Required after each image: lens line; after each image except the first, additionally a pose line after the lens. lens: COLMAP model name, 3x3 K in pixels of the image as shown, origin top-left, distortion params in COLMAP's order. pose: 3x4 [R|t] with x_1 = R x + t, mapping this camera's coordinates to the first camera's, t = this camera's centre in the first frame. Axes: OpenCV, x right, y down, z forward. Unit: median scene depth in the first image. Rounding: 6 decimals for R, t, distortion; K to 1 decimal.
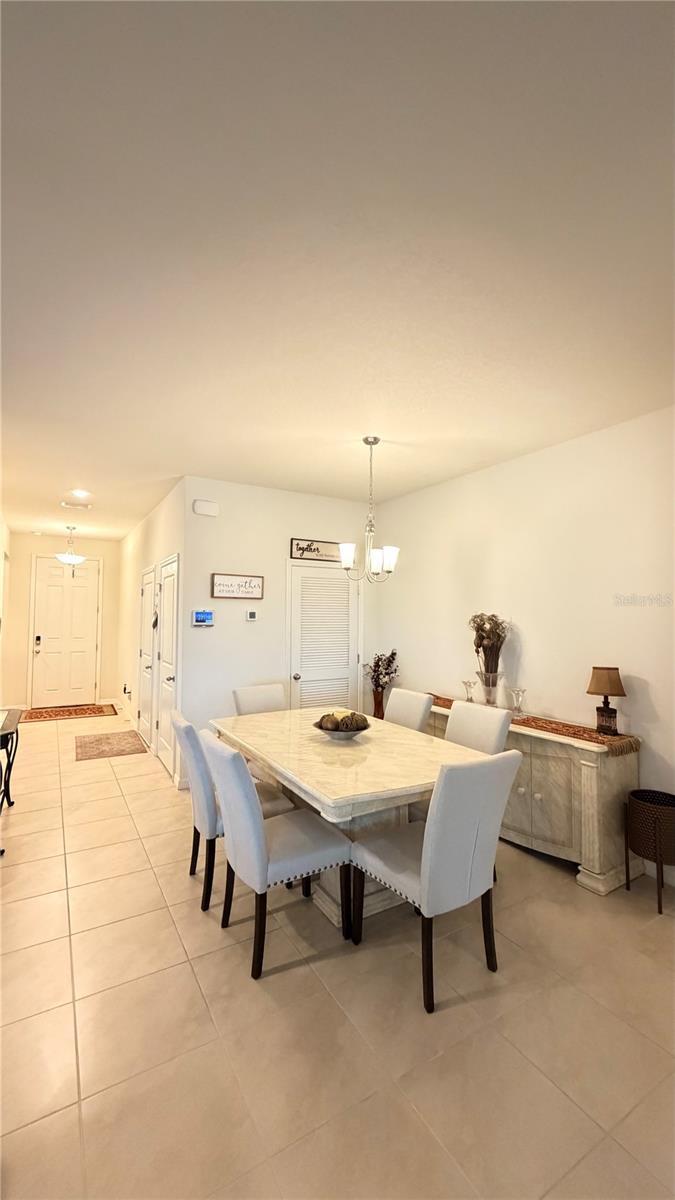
lens RADIAL K [[478.0, 0, 339.2], [0, 478.0, 592.3], [0, 0, 1]] dist [0.001753, 0.000288]
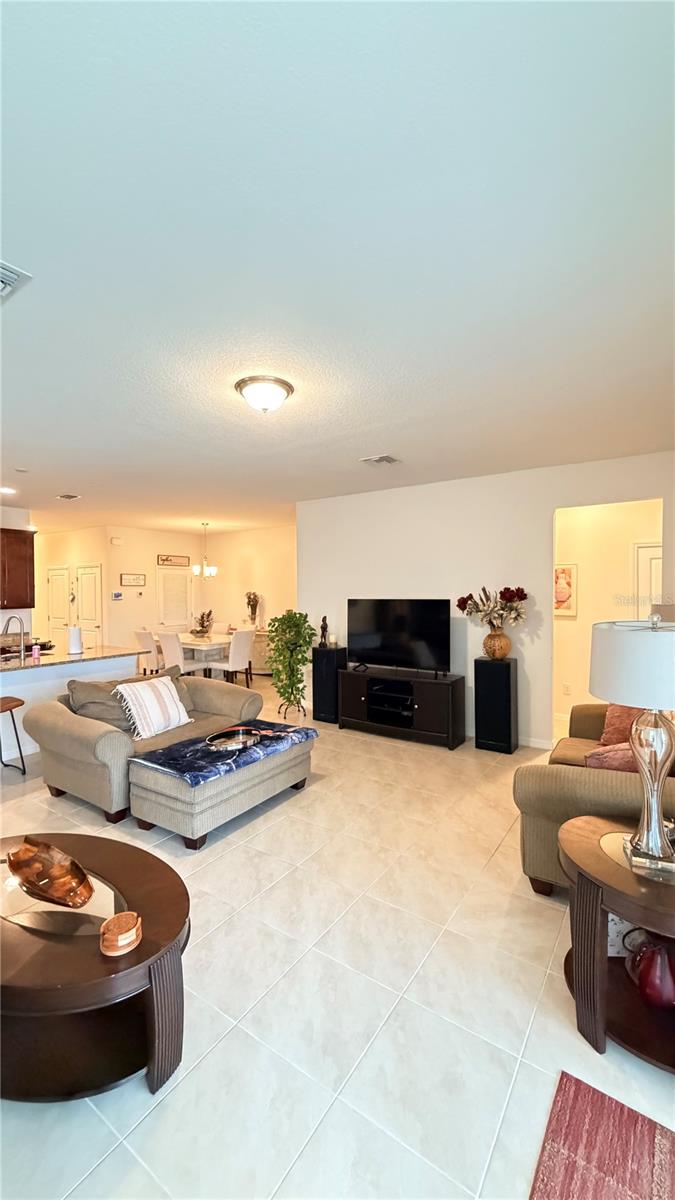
lens RADIAL K [[478.0, 0, 336.3], [0, 478.0, 596.8], [0, 0, 1]] dist [0.001753, 0.000288]
pose [[0.913688, -0.021309, 0.405857, -0.380193], [-0.005441, 0.997894, 0.064643, -0.116694], [-0.406380, -0.061272, 0.911648, -1.830723]]
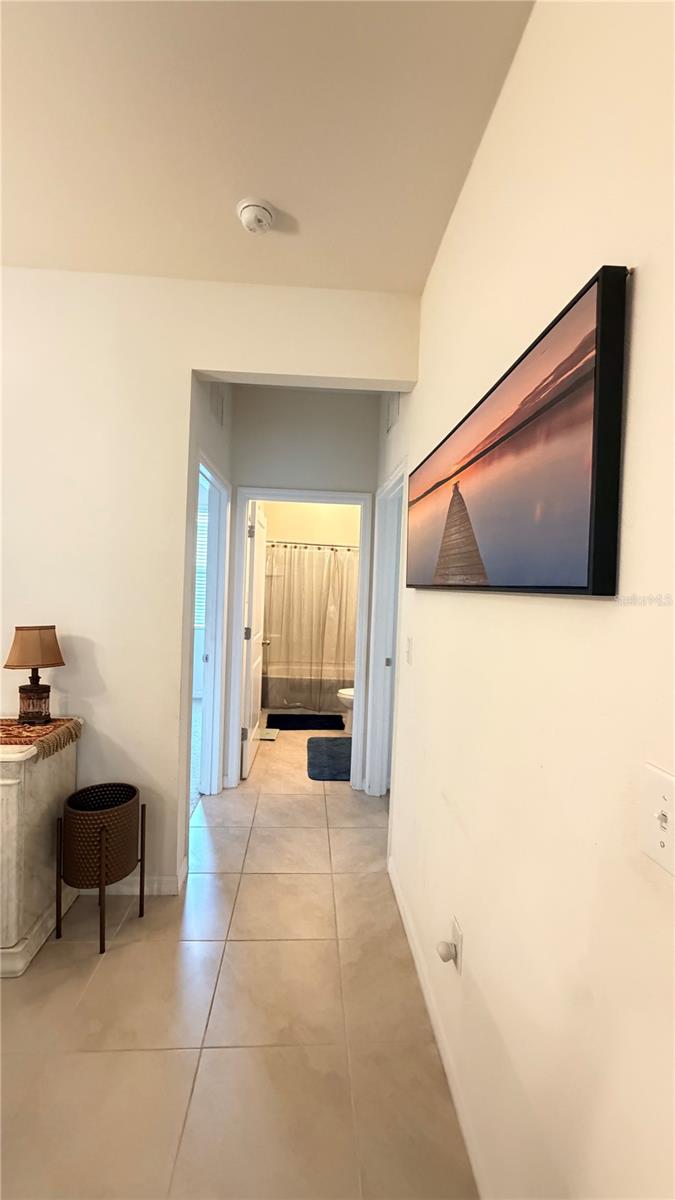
lens RADIAL K [[478.0, 0, 332.9], [0, 478.0, 602.0], [0, 0, 1]] dist [0.001753, 0.000288]
pose [[0.469427, -0.019721, 0.882751, 0.163431], [-0.075283, 0.995216, 0.062267, 0.050486], [-0.879756, -0.095686, 0.465697, 0.328768]]
